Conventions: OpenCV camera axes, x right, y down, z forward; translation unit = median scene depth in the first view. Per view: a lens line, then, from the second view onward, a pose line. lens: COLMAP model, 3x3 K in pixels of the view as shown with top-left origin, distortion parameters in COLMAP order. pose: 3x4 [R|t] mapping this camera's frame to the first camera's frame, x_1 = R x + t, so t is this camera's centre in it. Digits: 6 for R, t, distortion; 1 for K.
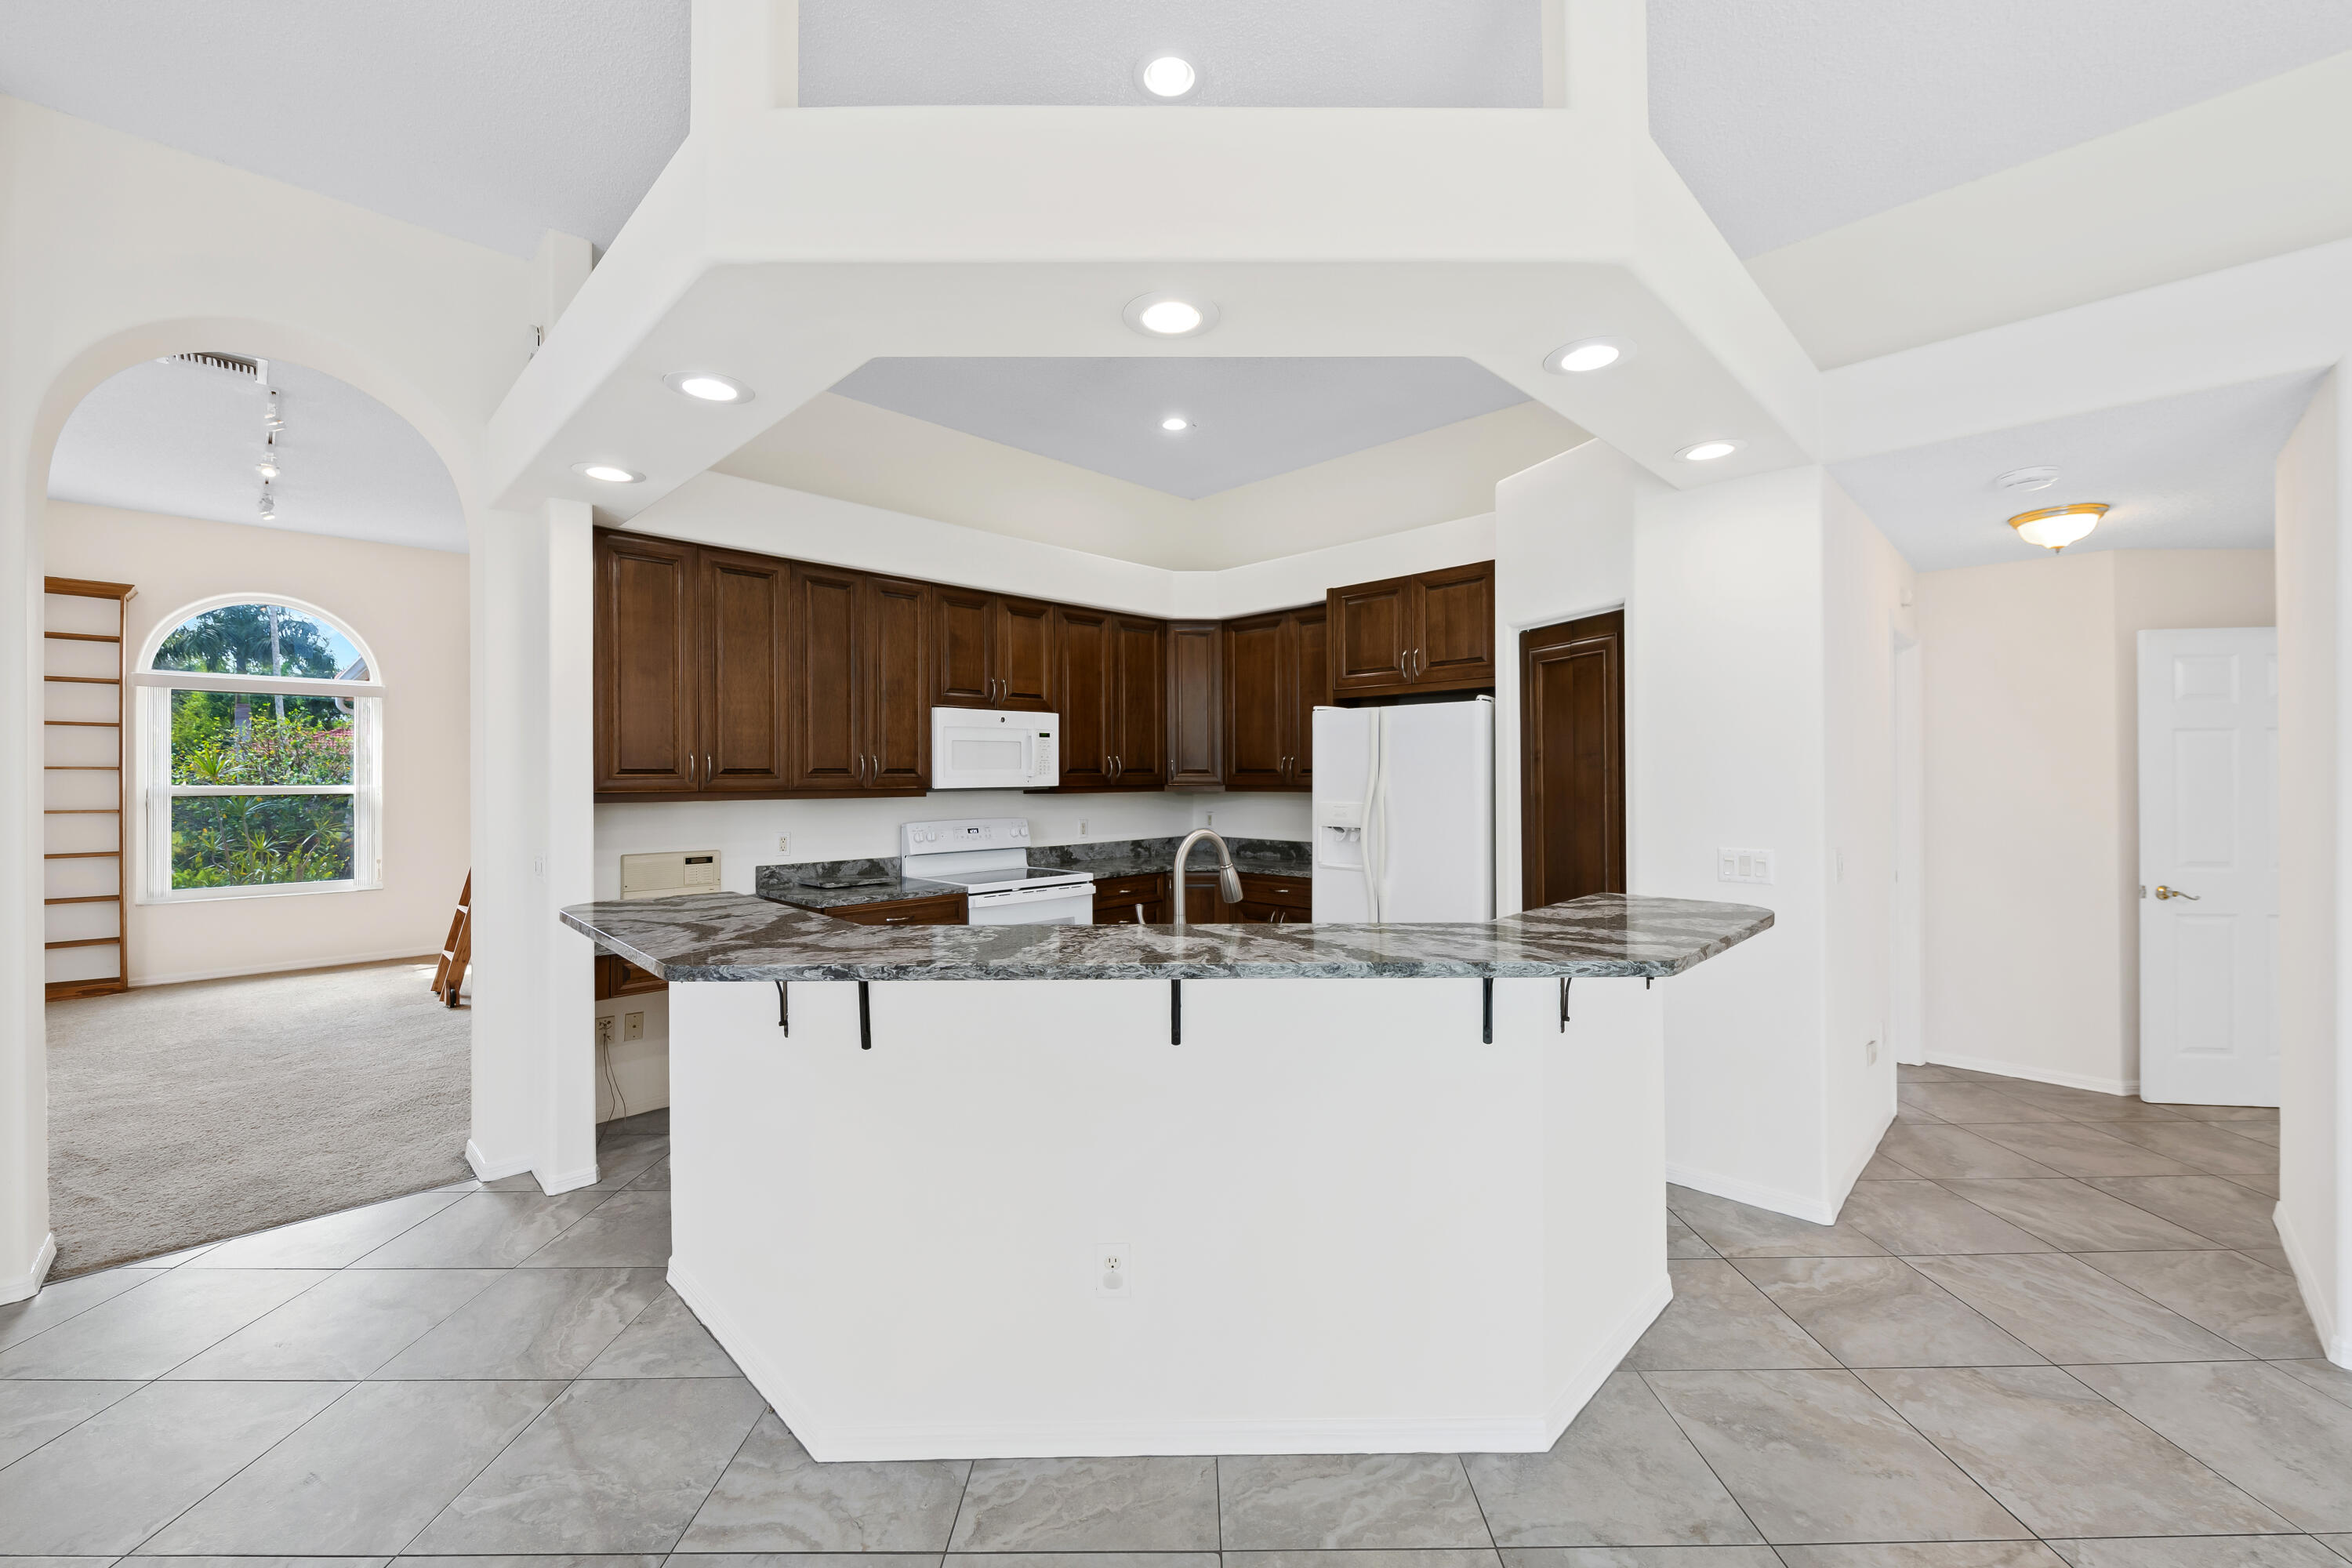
lens RADIAL K [[925.3, 0, 1171.3], [0, 925.3, 777.1], [0, 0, 1]] dist [-0.005713, -0.001267]
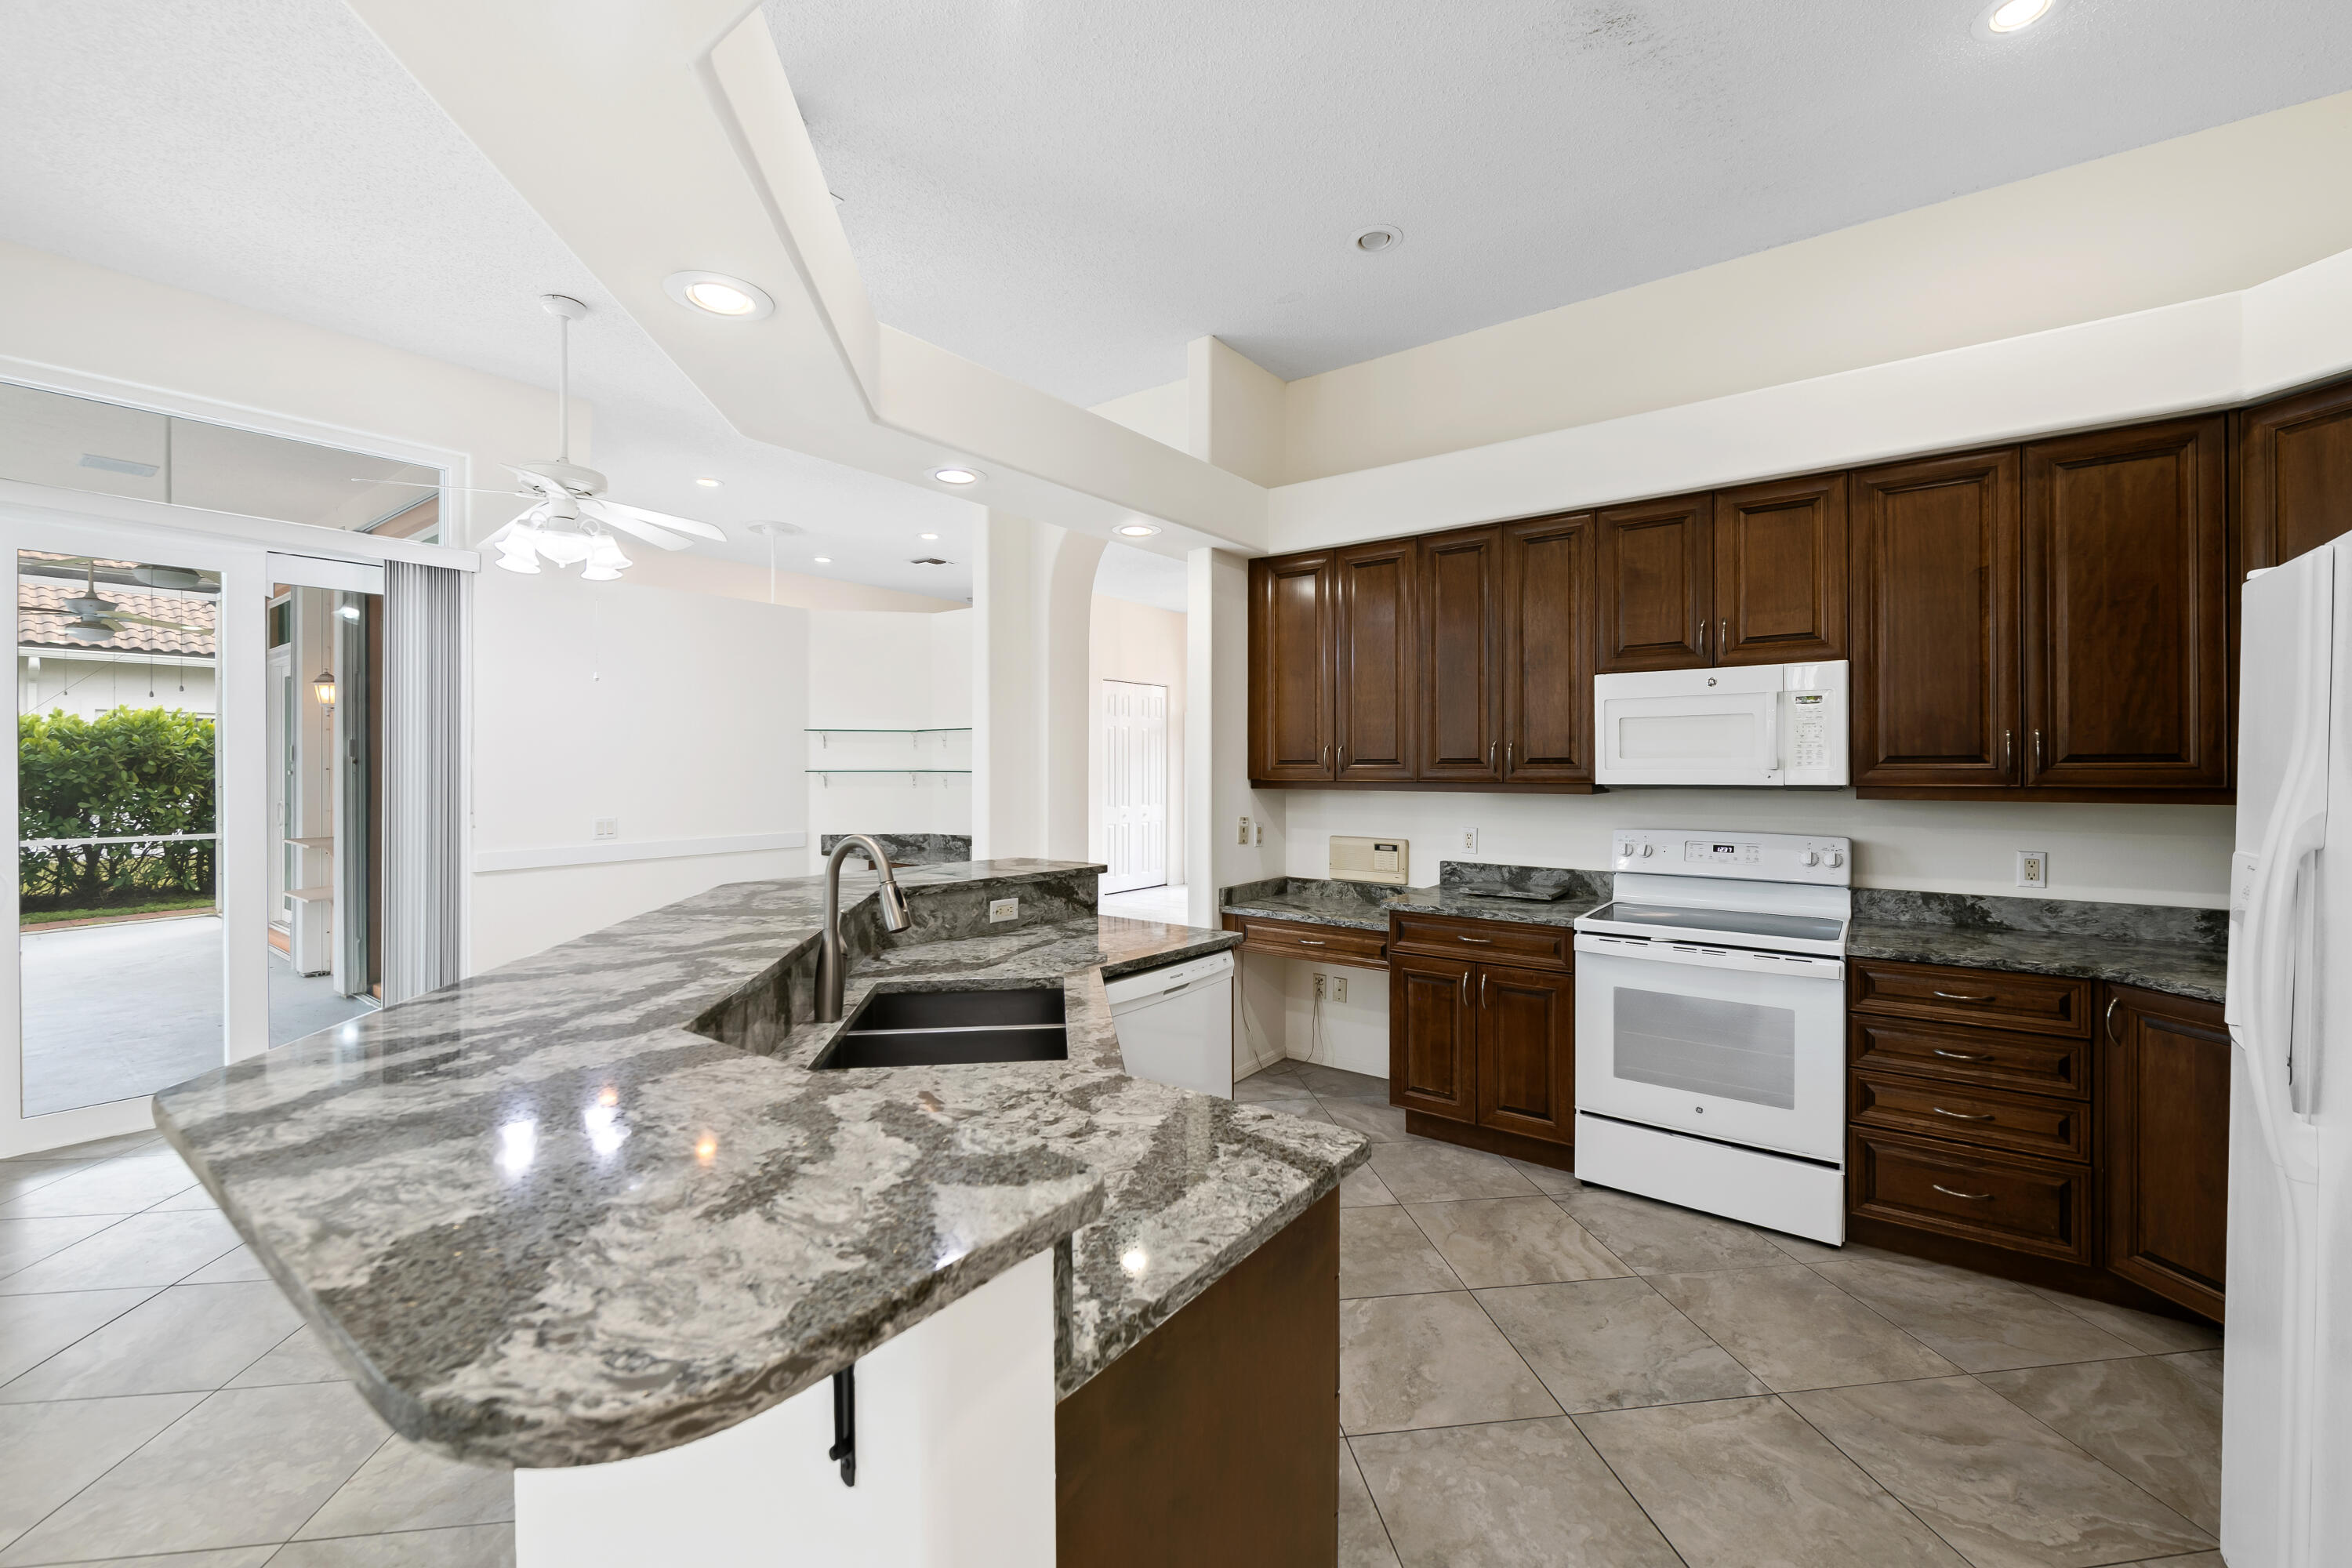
lens RADIAL K [[925.3, 0, 1181.7], [0, 925.3, 768.4], [0, 0, 1]] dist [-0.005713, -0.001267]
pose [[0.135139, 0.005665, -0.990810, 0.460937], [-0.002019, 0.999983, 0.005442, -0.003973], [0.990825, 0.001265, 0.135148, 0.597290]]
